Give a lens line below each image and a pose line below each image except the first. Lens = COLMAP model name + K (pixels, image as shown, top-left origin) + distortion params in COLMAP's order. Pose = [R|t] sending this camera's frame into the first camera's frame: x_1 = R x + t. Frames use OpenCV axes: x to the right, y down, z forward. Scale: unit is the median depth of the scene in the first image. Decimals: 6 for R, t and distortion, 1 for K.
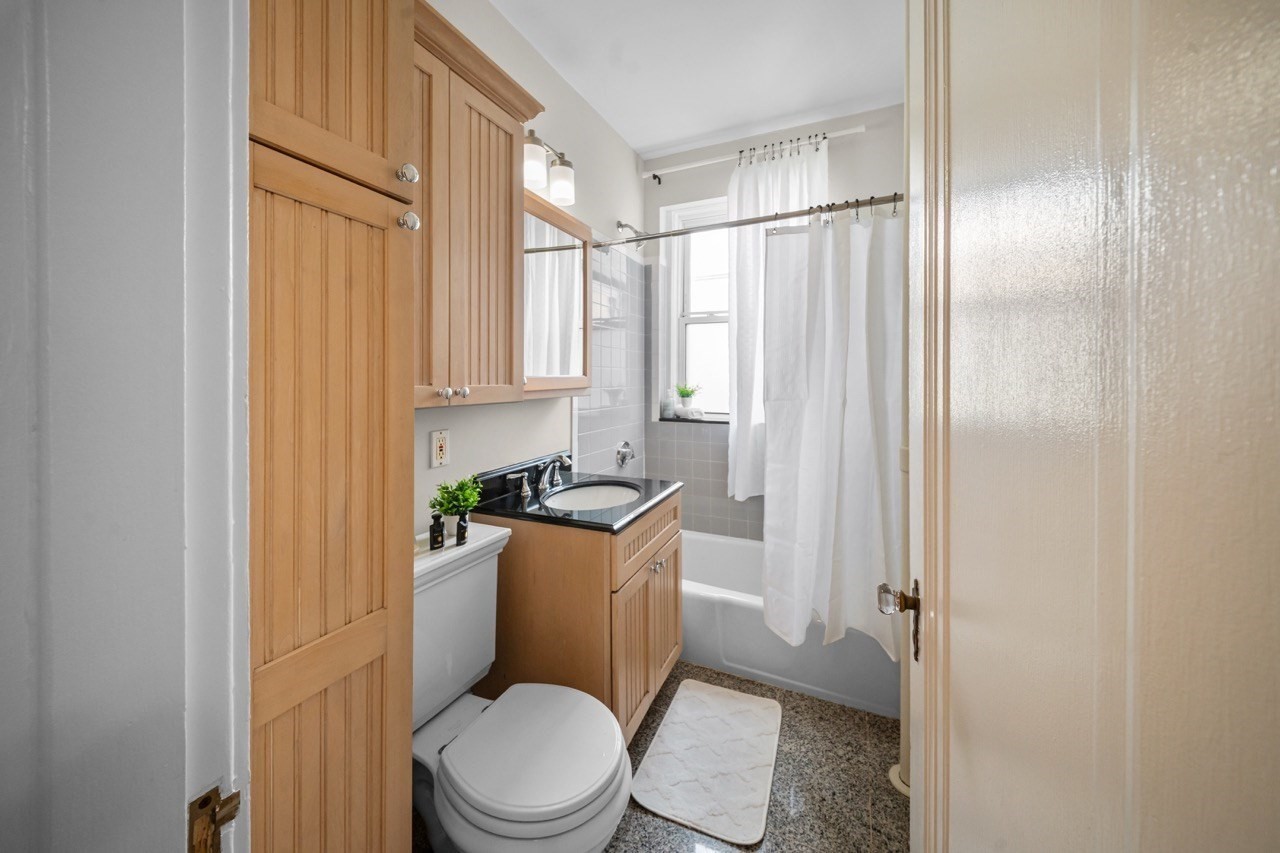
lens RADIAL K [[449.3, 0, 638.1], [0, 449.3, 408.4], [0, 0, 1]] dist [0.000889, -0.000133]
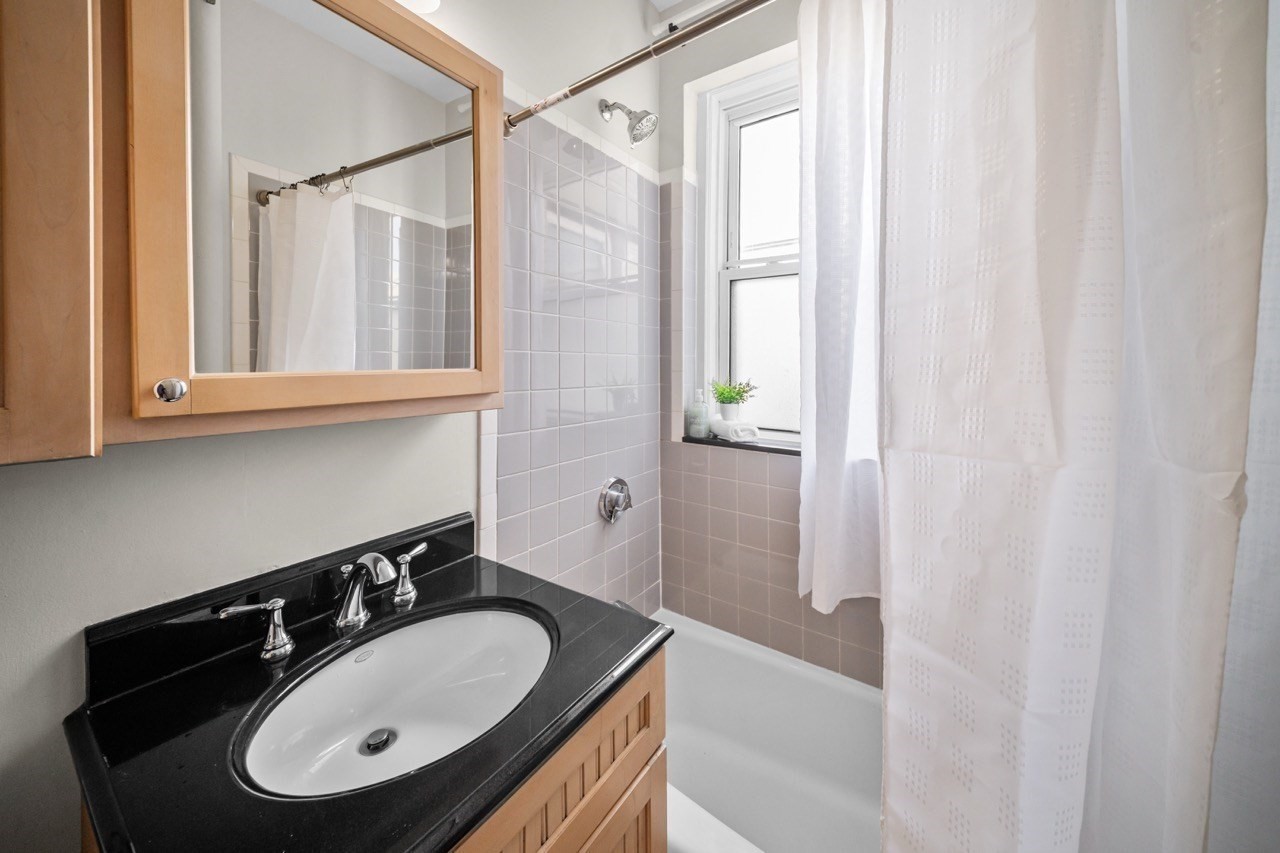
lens RADIAL K [[461.7, 0, 641.1], [0, 461.7, 374.8], [0, 0, 1]] dist [0.000591, -0.000028]
pose [[0.985036, 0.012000, -0.171931, 0.100161], [-0.019165, 0.999013, -0.040075, -0.036069], [0.171280, 0.042770, 0.984294, 0.392694]]
